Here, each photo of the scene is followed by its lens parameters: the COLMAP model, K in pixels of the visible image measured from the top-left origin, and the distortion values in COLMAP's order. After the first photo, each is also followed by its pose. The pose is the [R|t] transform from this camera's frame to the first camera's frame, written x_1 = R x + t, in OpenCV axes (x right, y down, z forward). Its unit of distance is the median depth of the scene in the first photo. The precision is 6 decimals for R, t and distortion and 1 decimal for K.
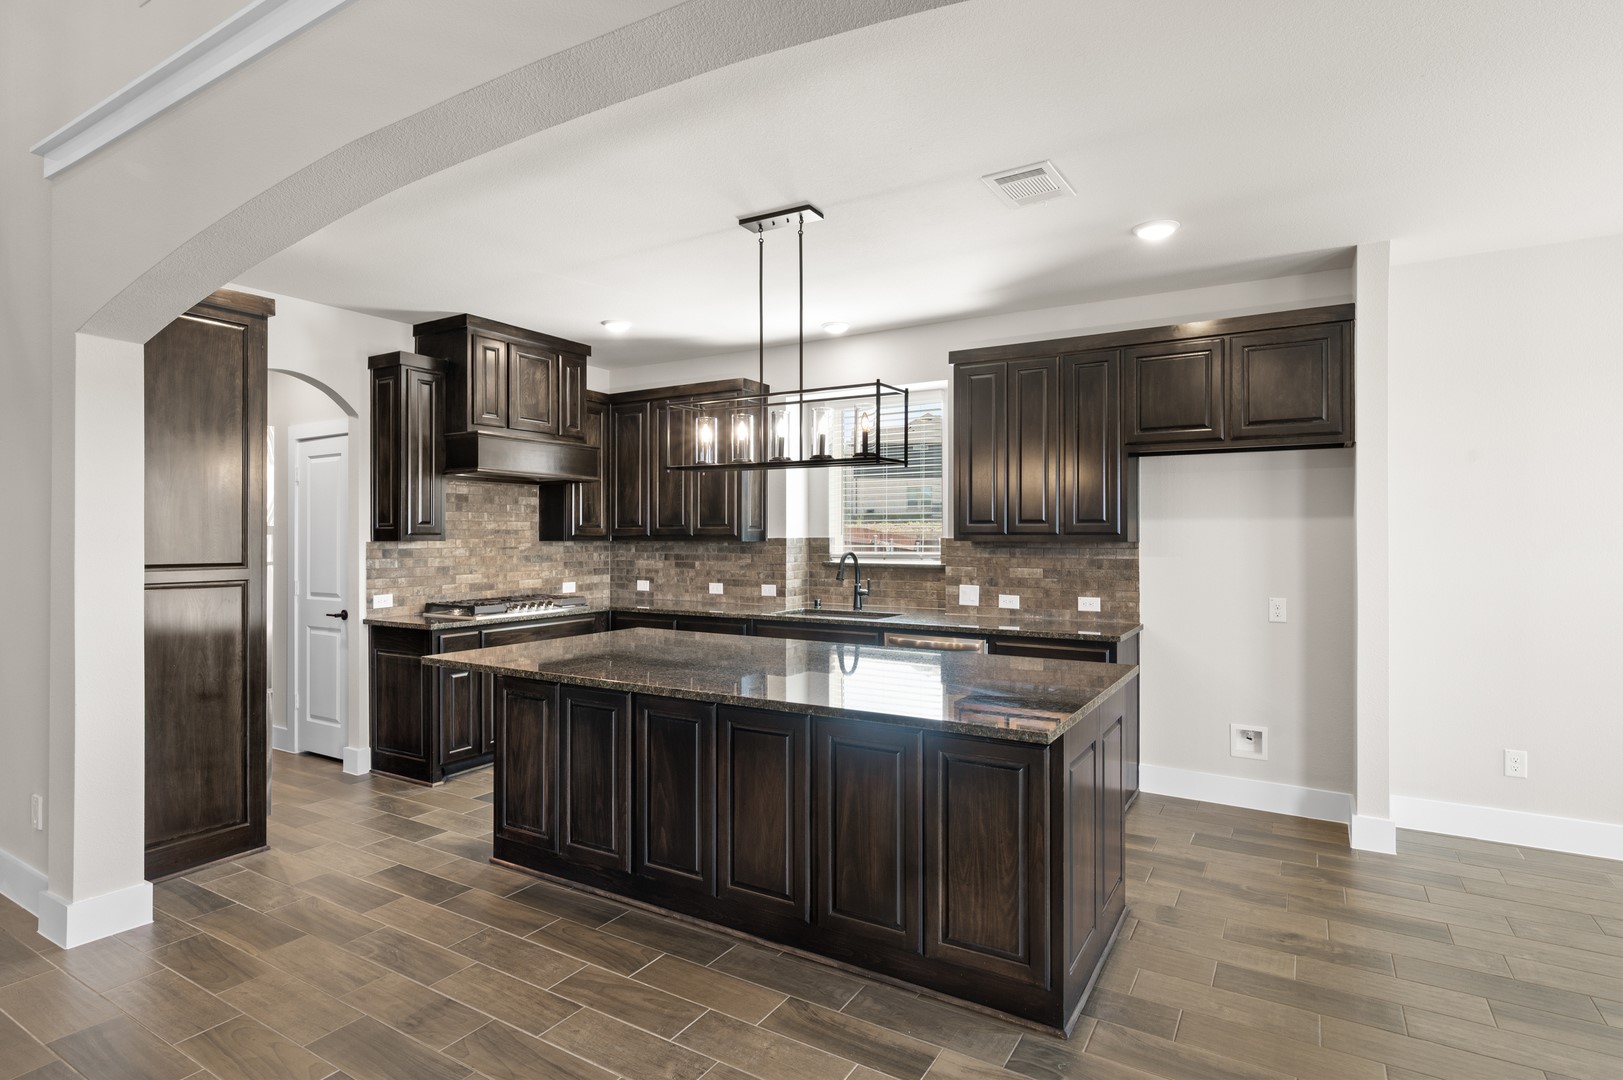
lens RADIAL K [[827.3, 0, 814.8], [0, 827.3, 534.4], [0, 0, 1]] dist [-0.004572, -0.000239]
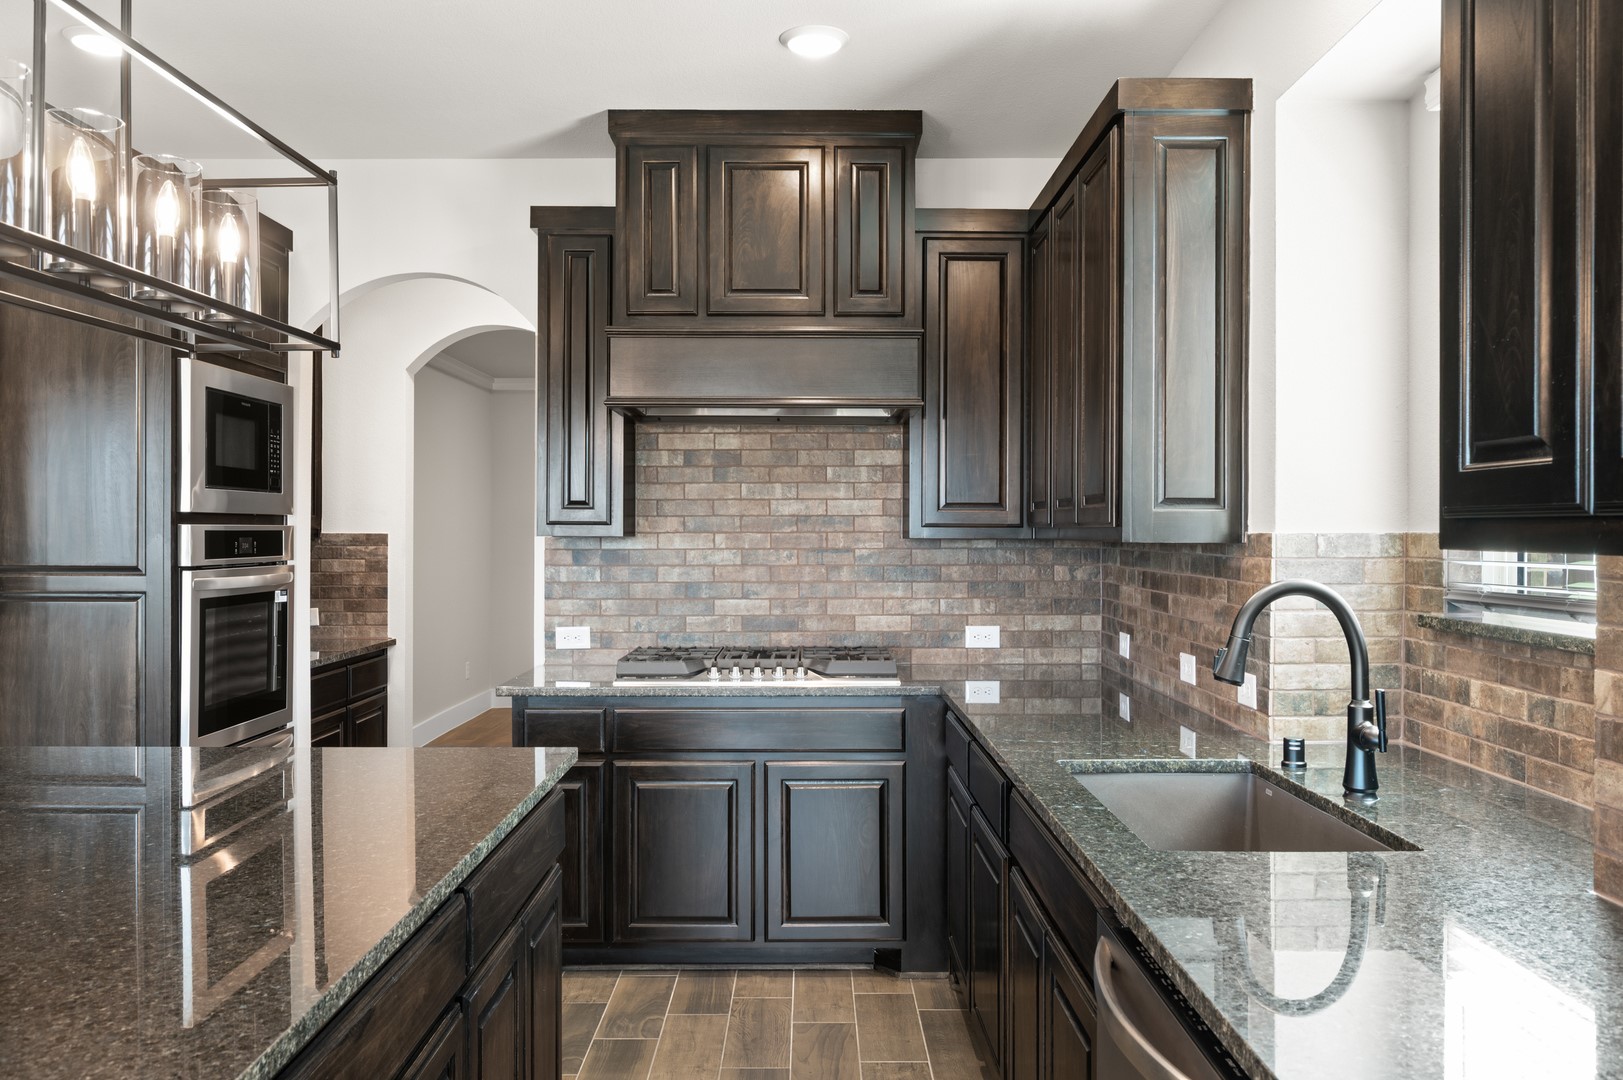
lens RADIAL K [[1240.6, 0, 808.2], [0, 1240.6, 545.0], [0, 0, 1]] dist [0.005565, -0.005487]
pose [[0.508256, 0.012802, -0.861111, 0.299277], [0.001041, 0.999880, 0.015479, 0.000823], [0.861205, -0.008763, 0.508182, 0.630348]]
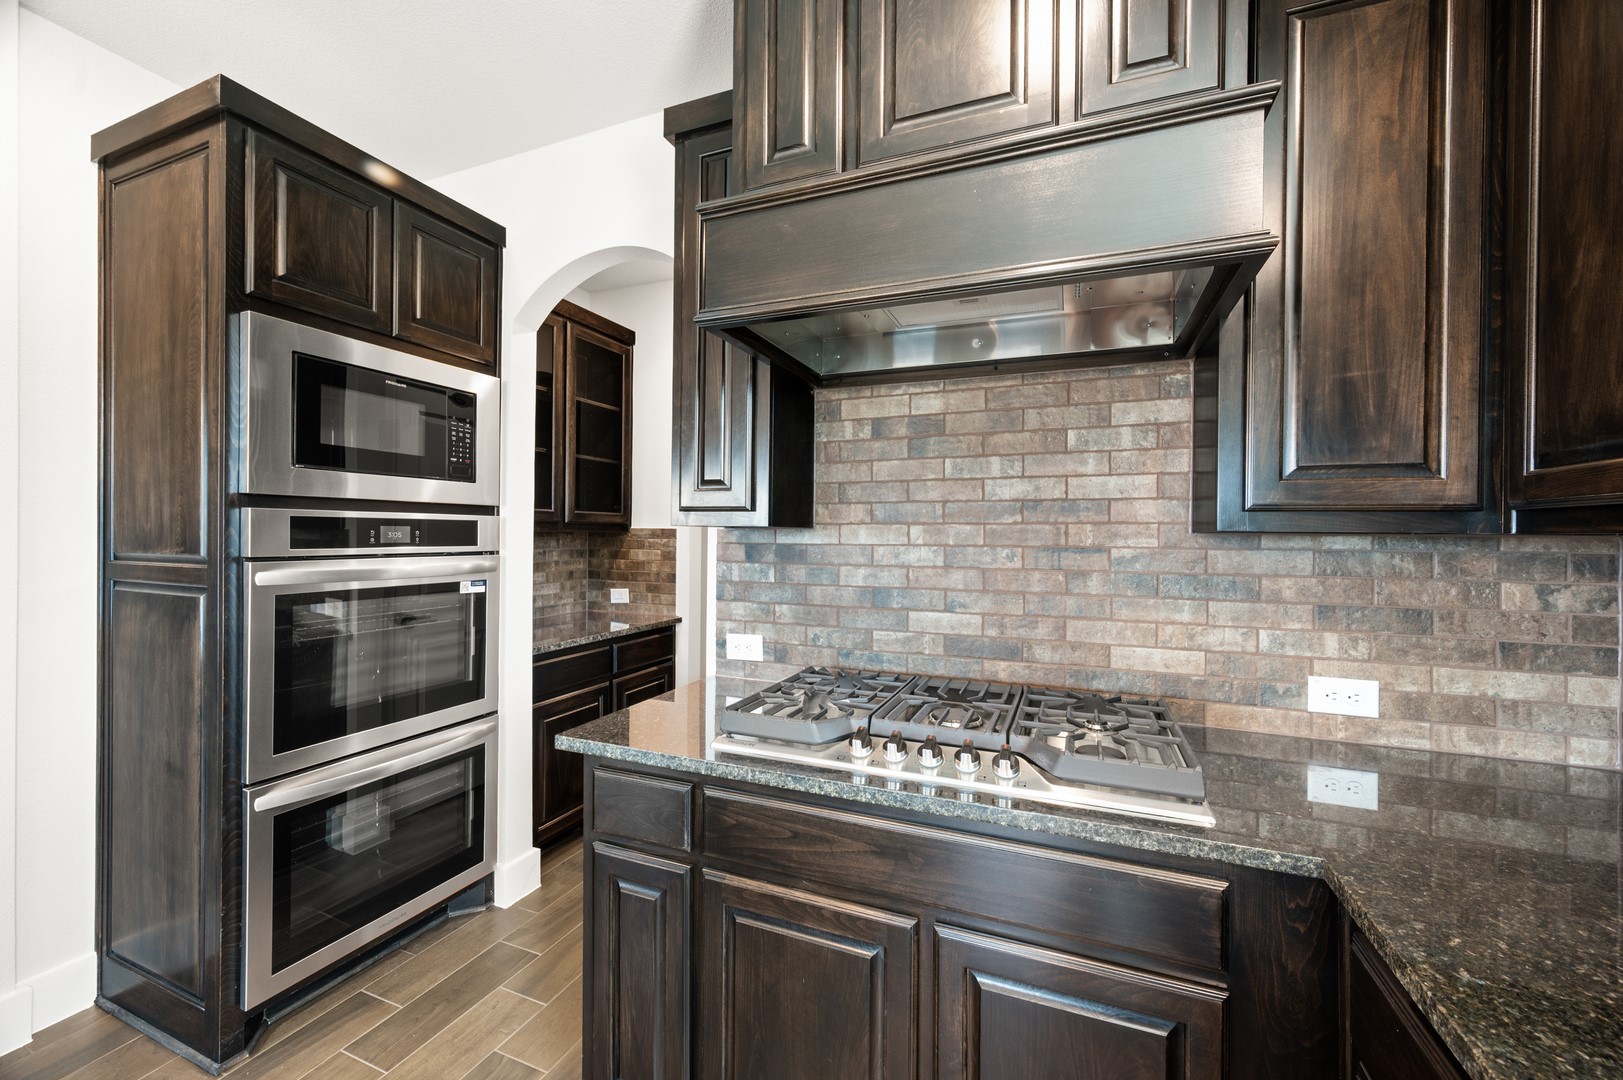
lens RADIAL K [[635.7, 0, 813.9], [0, 635.7, 534.0], [0, 0, 1]] dist [0.001433, -0.000286]
pose [[0.143859, 0.004135, -0.989590, -0.120813], [-0.004763, 0.999983, 0.003486, 0.009394], [0.989587, 0.004212, 0.143876, 0.896138]]
